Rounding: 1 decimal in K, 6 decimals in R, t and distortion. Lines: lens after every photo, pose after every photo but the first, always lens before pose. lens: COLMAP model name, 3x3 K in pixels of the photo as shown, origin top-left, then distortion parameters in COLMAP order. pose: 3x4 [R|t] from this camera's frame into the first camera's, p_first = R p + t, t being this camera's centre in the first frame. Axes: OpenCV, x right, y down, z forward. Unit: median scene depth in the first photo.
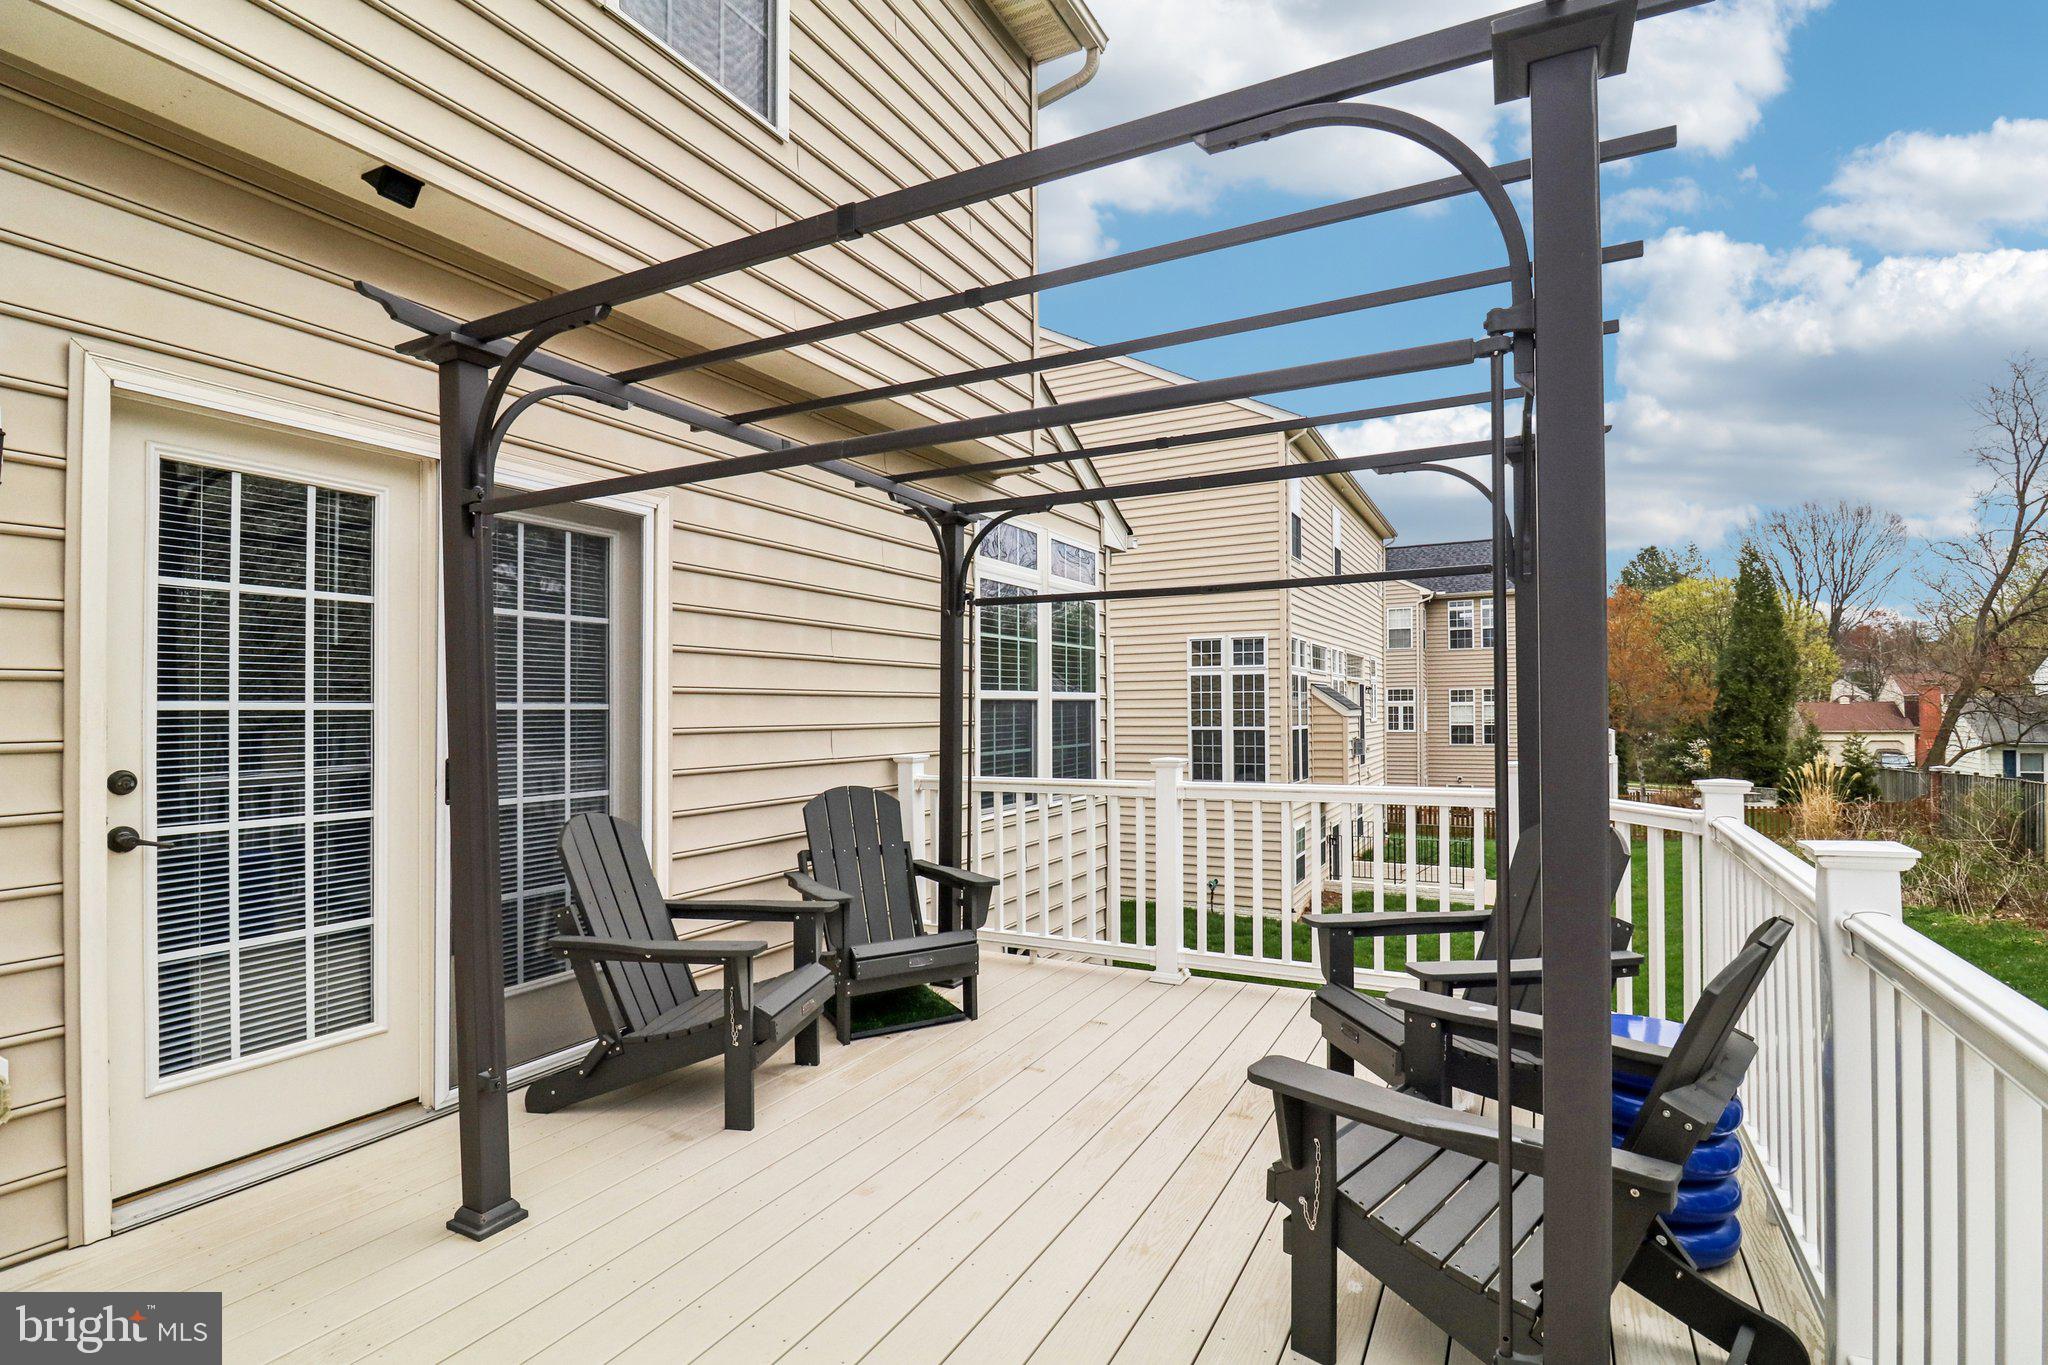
lens RADIAL K [[977.3, 0, 1019.3], [0, 977.3, 690.1], [0, 0, 1]] dist [-0.000048, -0.007269]
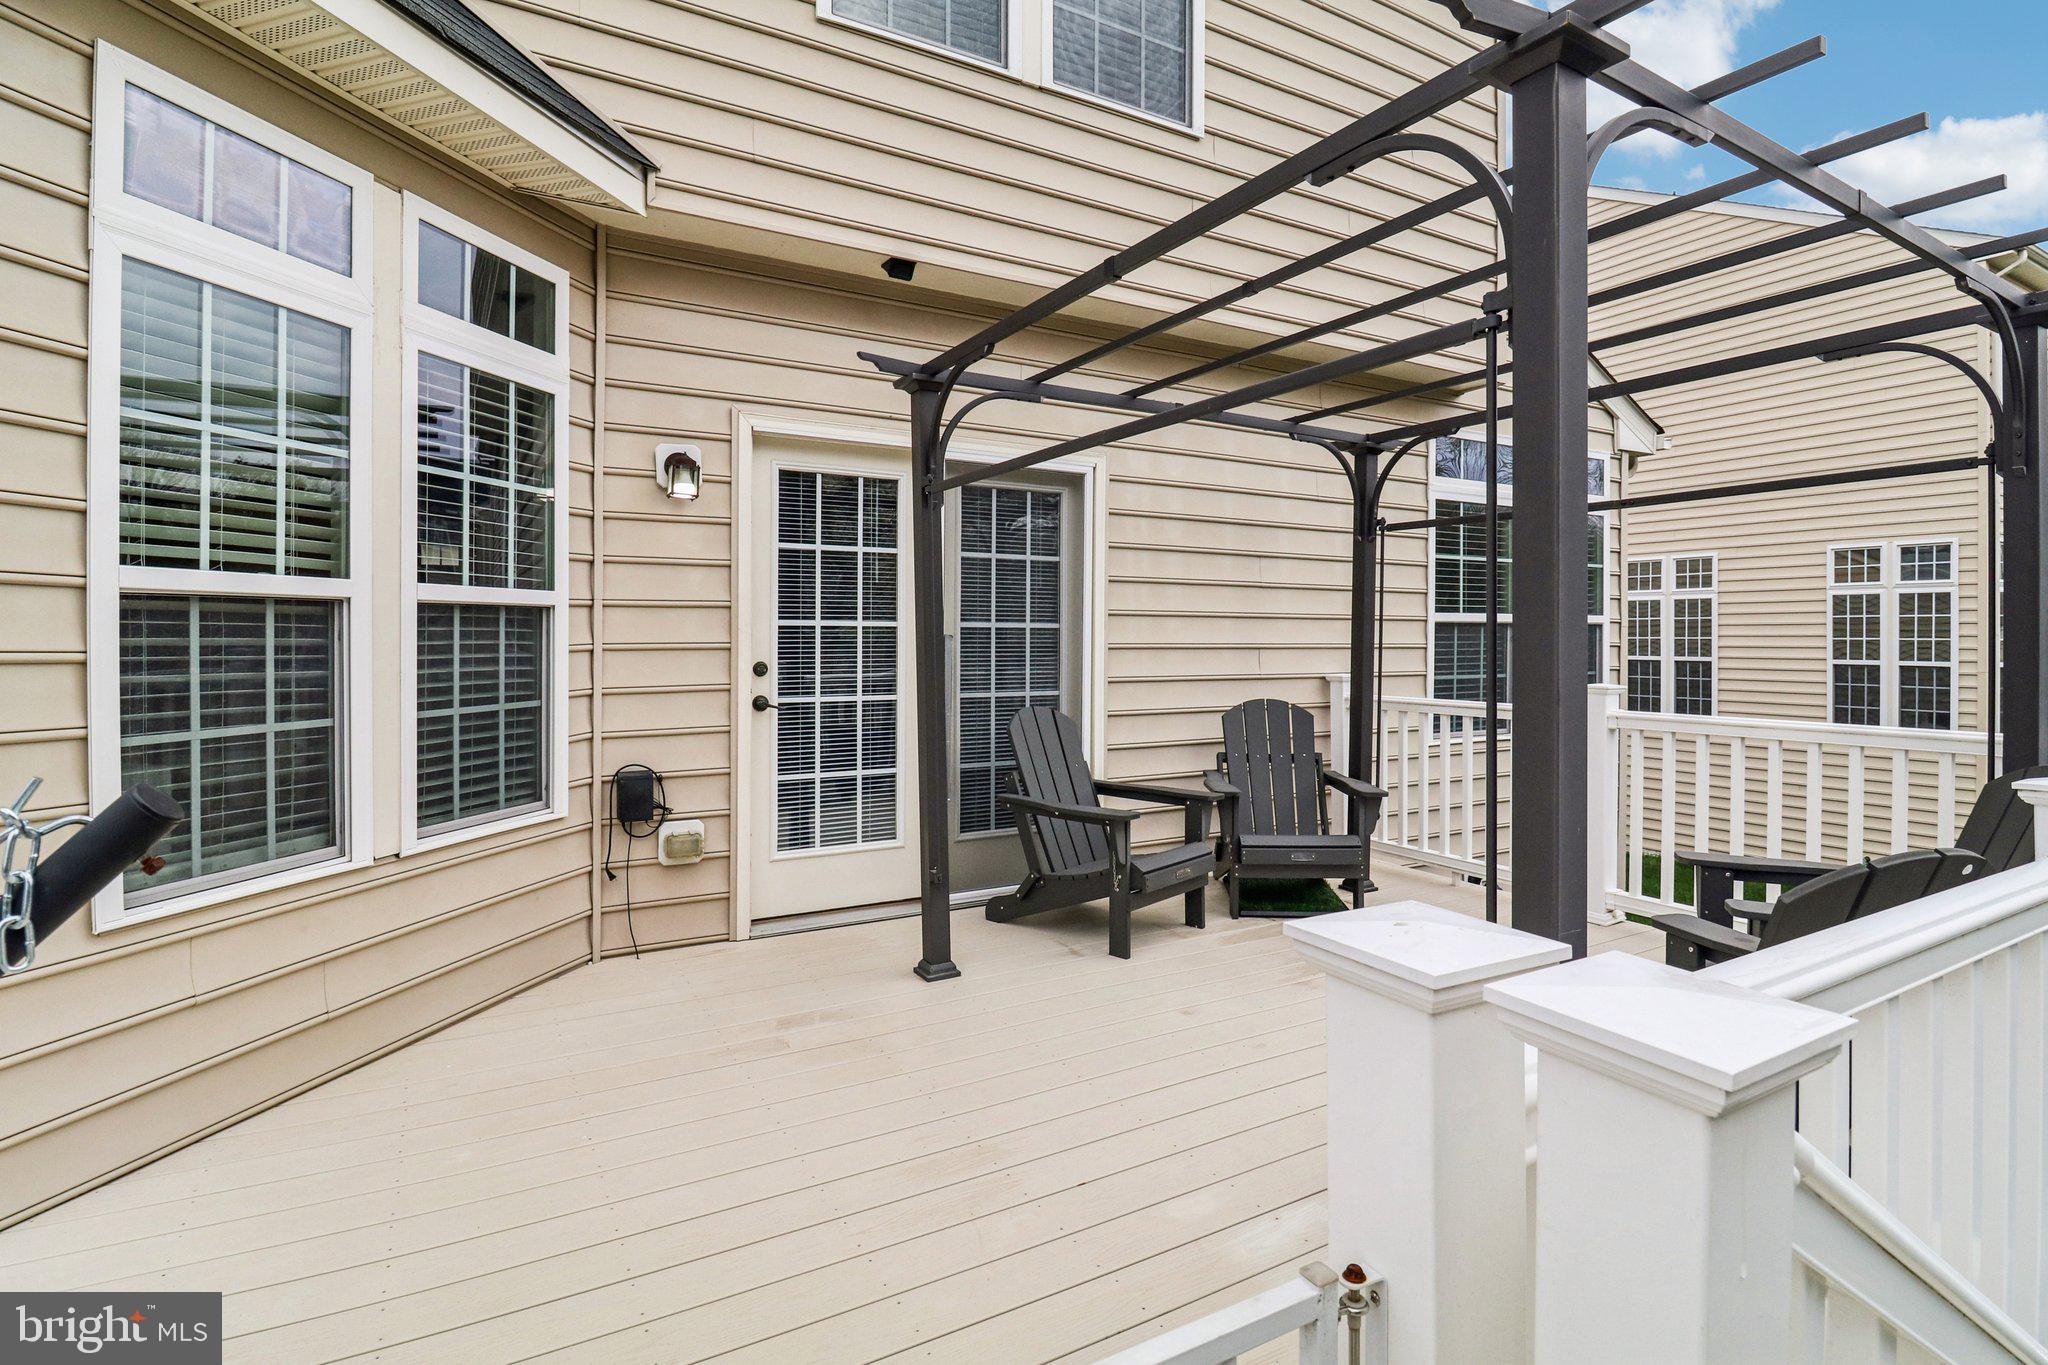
lens RADIAL K [[977.3, 0, 995.4], [0, 977.3, 630.2], [0, 0, 1]] dist [-0.000048, -0.007269]
pose [[0.844797, 0.010368, -0.534986, 0.188828], [-0.000335, 0.999822, 0.018847, -0.001294], [0.535086, -0.015743, 0.844651, -0.117138]]
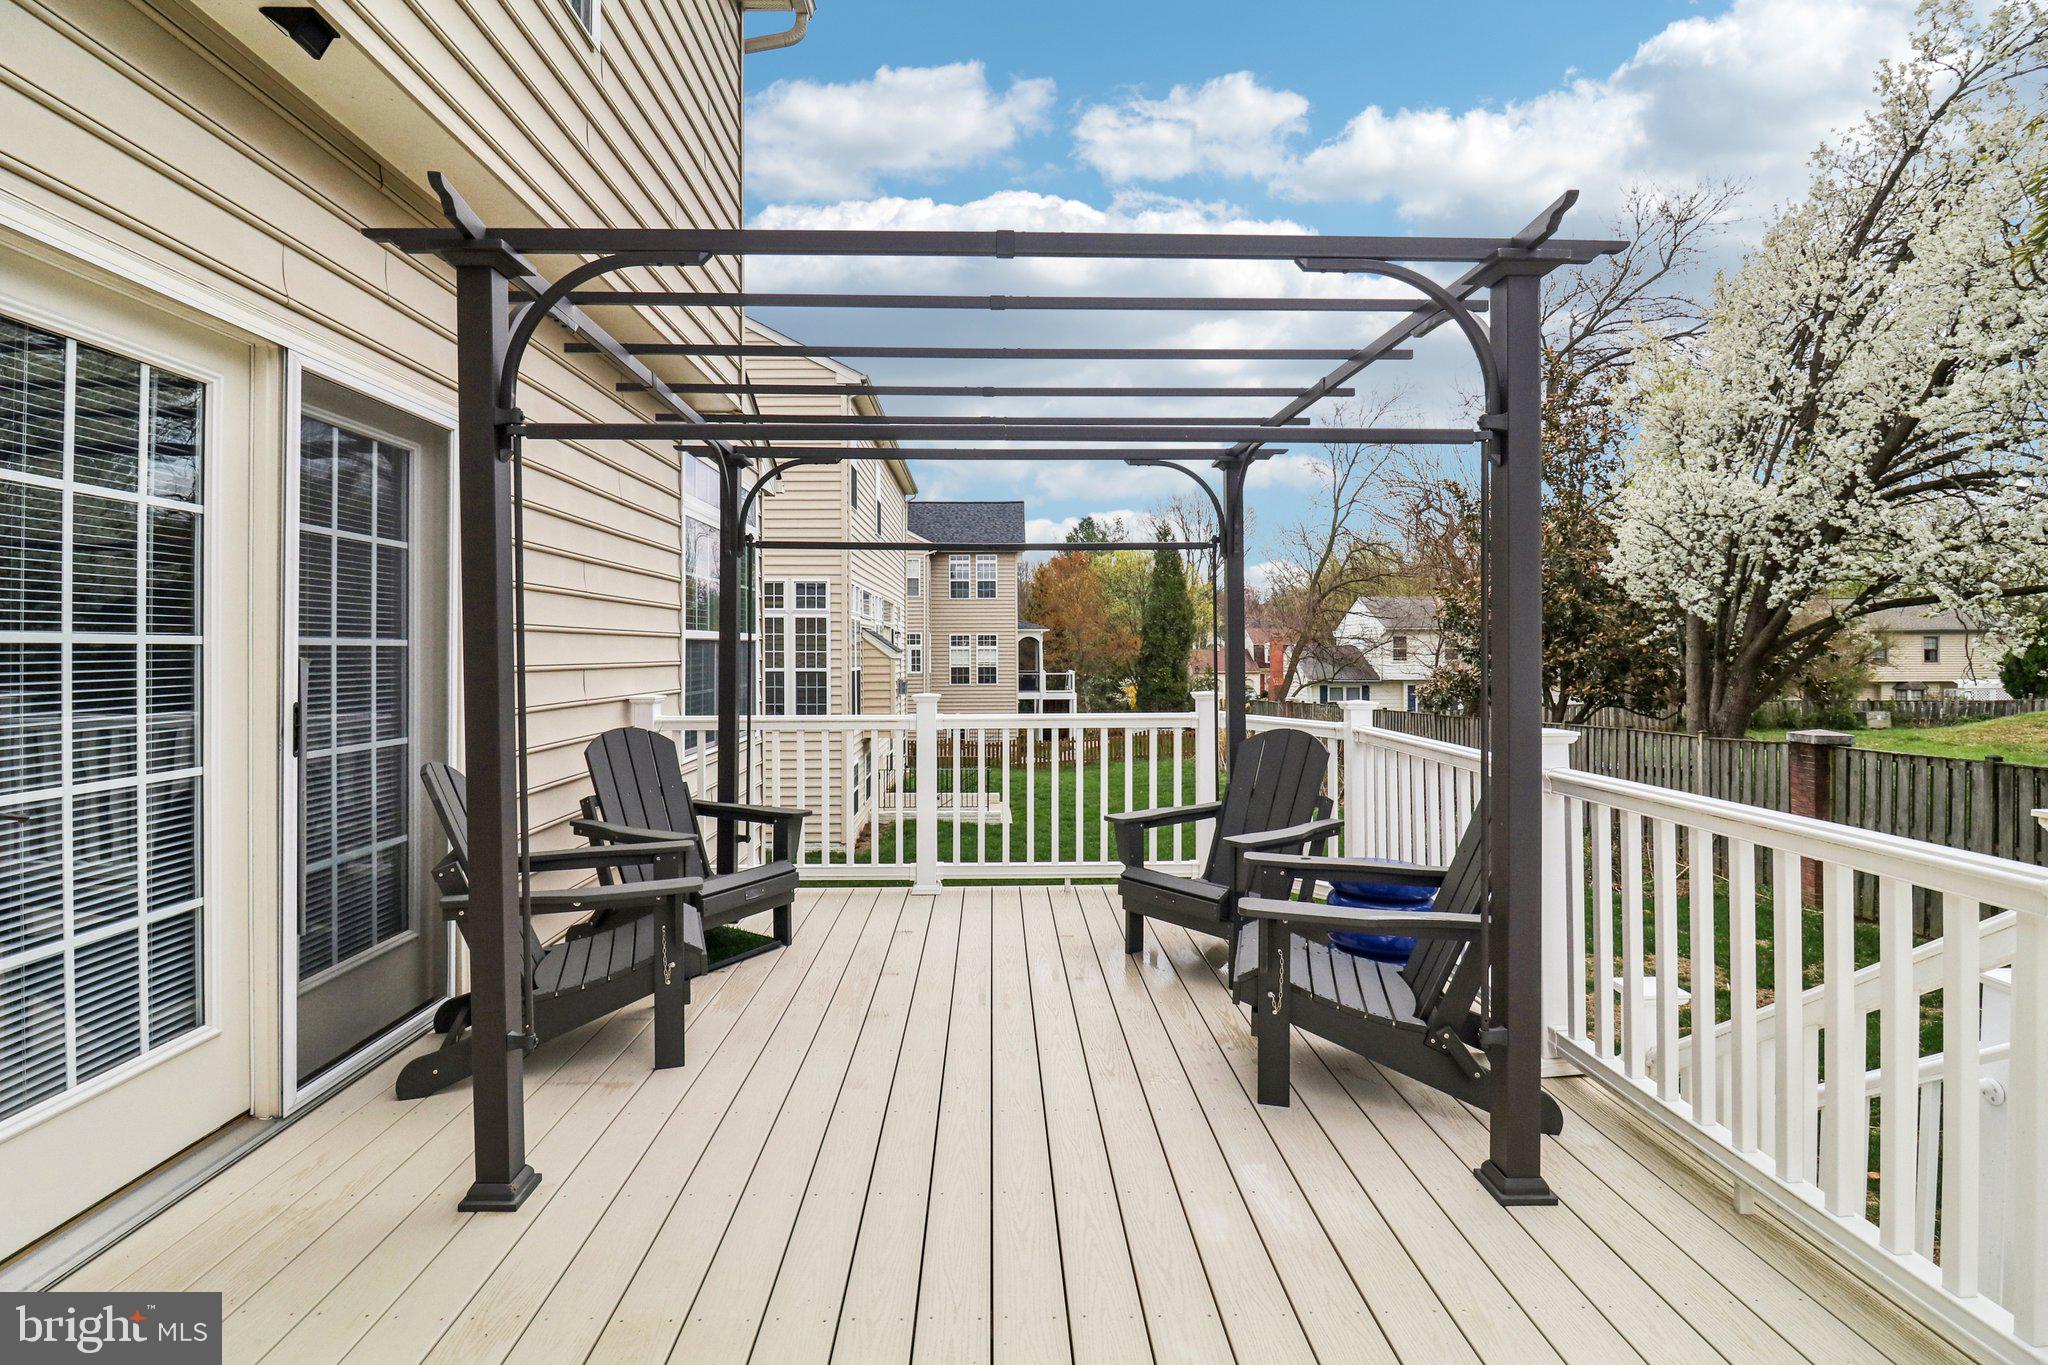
lens RADIAL K [[977.3, 0, 1012.5], [0, 977.3, 634.6], [0, 0, 1]] dist [-0.000048, -0.007269]
pose [[0.873051, 0.015359, 0.487387, -0.363204], [-0.016537, 0.999861, -0.001885, 0.001849], [-0.487348, -0.006415, 0.873184, -0.031518]]
